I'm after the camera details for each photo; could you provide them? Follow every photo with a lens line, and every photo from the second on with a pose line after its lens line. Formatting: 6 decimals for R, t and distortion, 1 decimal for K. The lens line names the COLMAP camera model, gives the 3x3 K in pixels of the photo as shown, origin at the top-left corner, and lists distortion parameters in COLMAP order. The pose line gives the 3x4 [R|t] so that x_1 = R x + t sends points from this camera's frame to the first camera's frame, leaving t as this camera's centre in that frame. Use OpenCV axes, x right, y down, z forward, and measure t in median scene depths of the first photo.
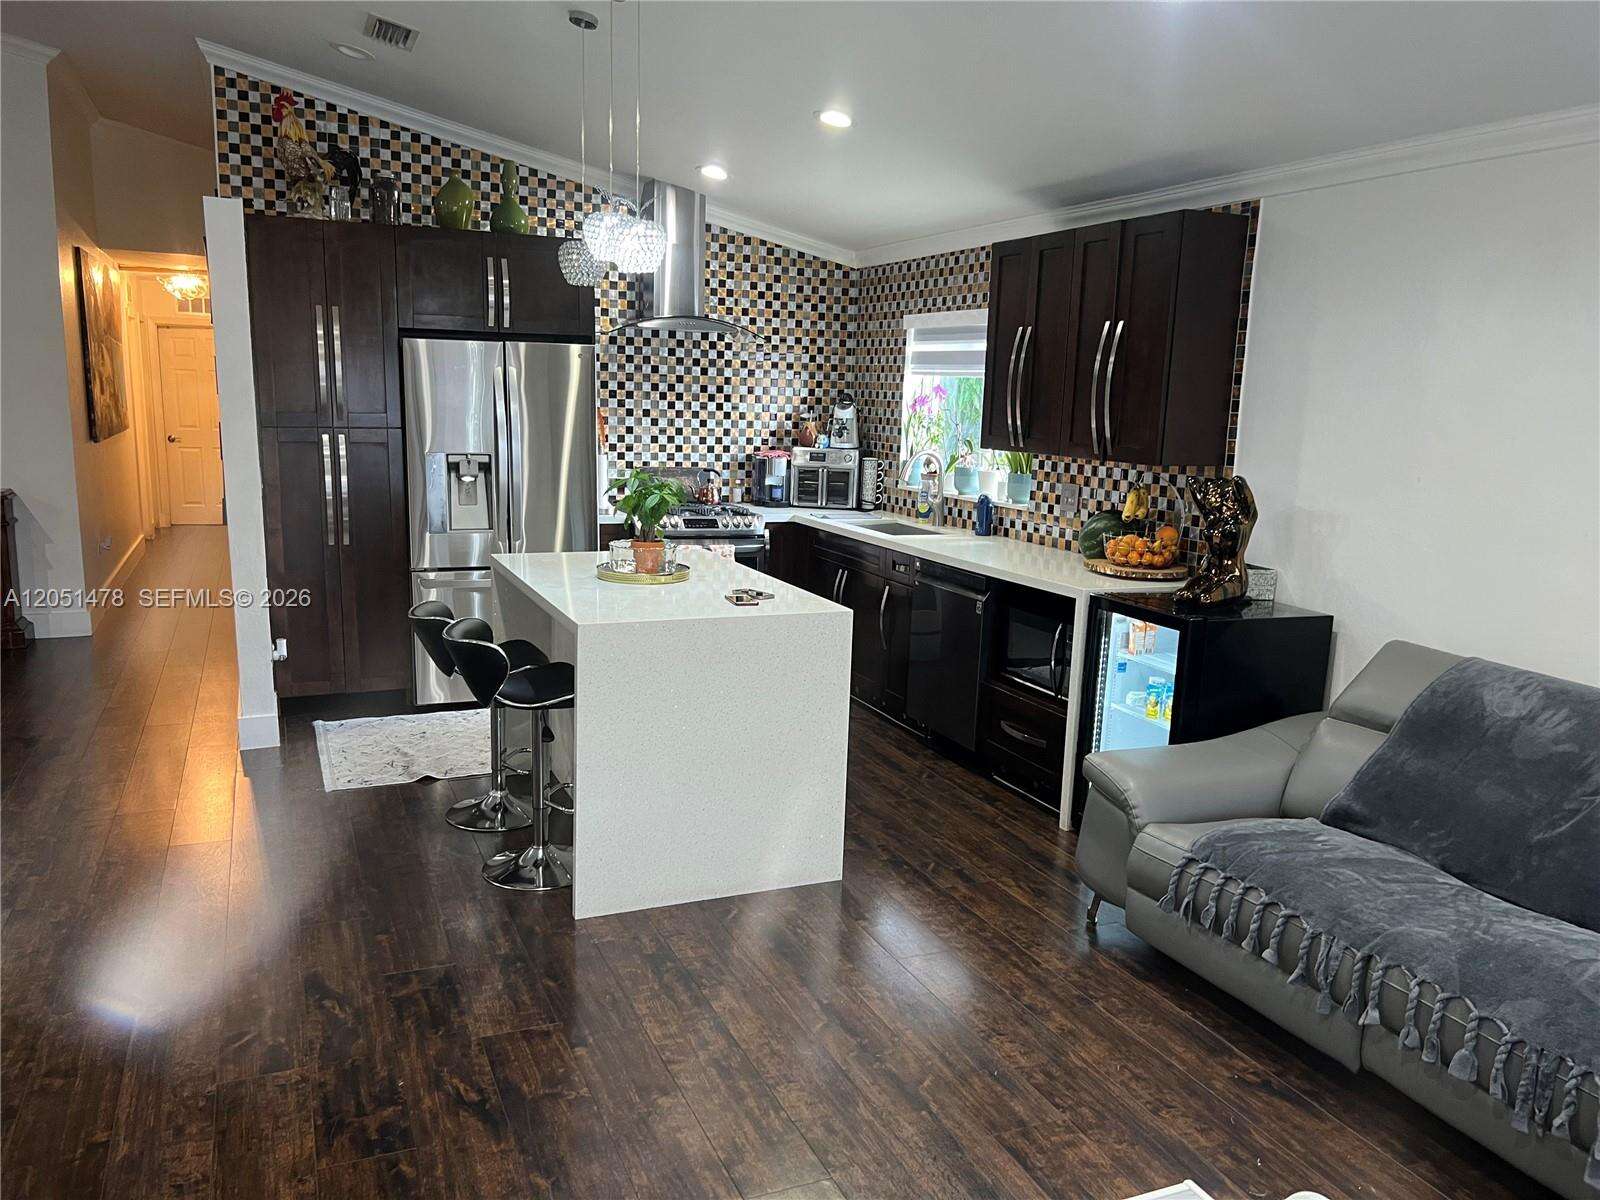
lens RADIAL K [[1208.1, 0, 792.8], [0, 1208.1, 612.3], [0, 0, 1]] dist [0.041139, -0.023019]
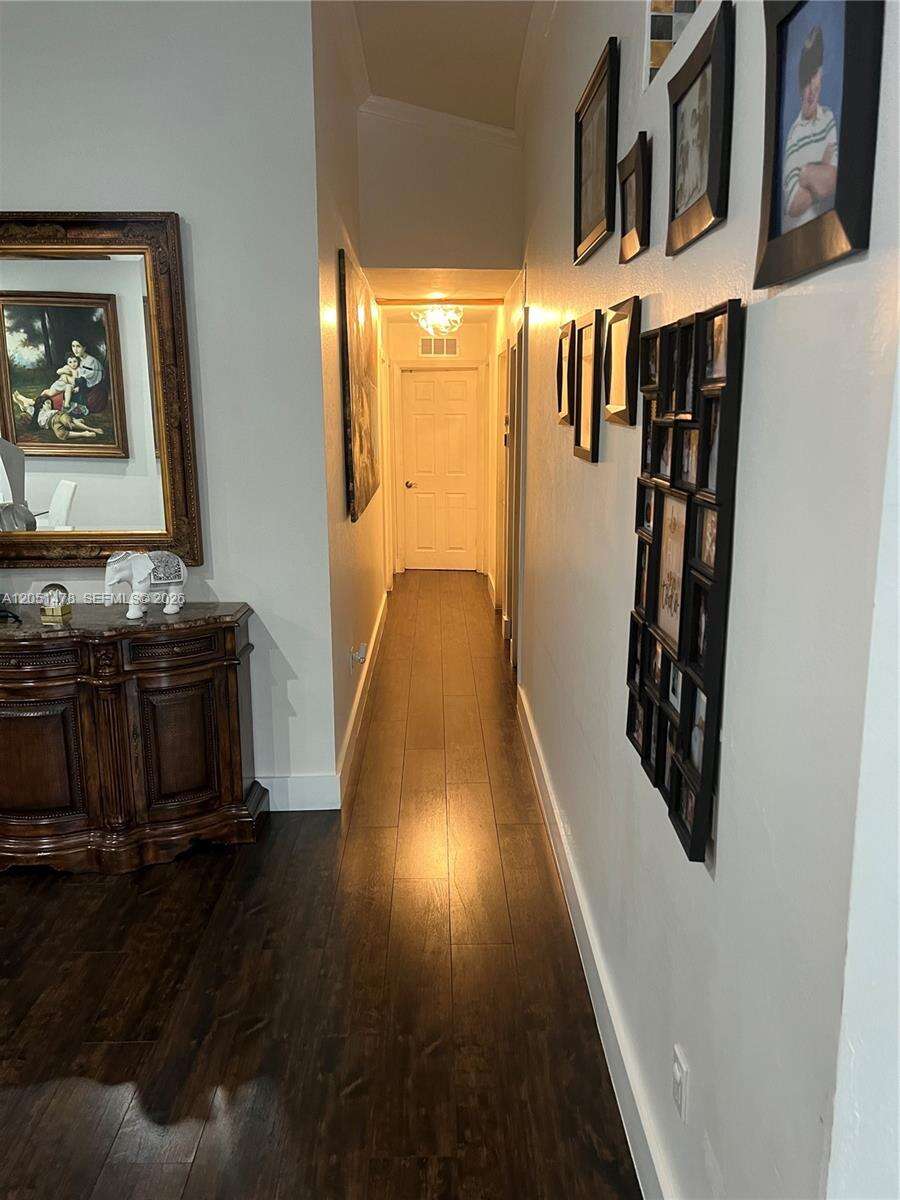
lens RADIAL K [[906.0, 0, 454.5], [0, 906.0, 600.3], [0, 0, 1]] dist [0.041139, -0.023019]
pose [[0.926580, 0.039738, -0.373991, -0.141814], [-0.032886, 0.999154, 0.024687, -0.049243], [0.374656, -0.010576, 0.927104, 0.237773]]
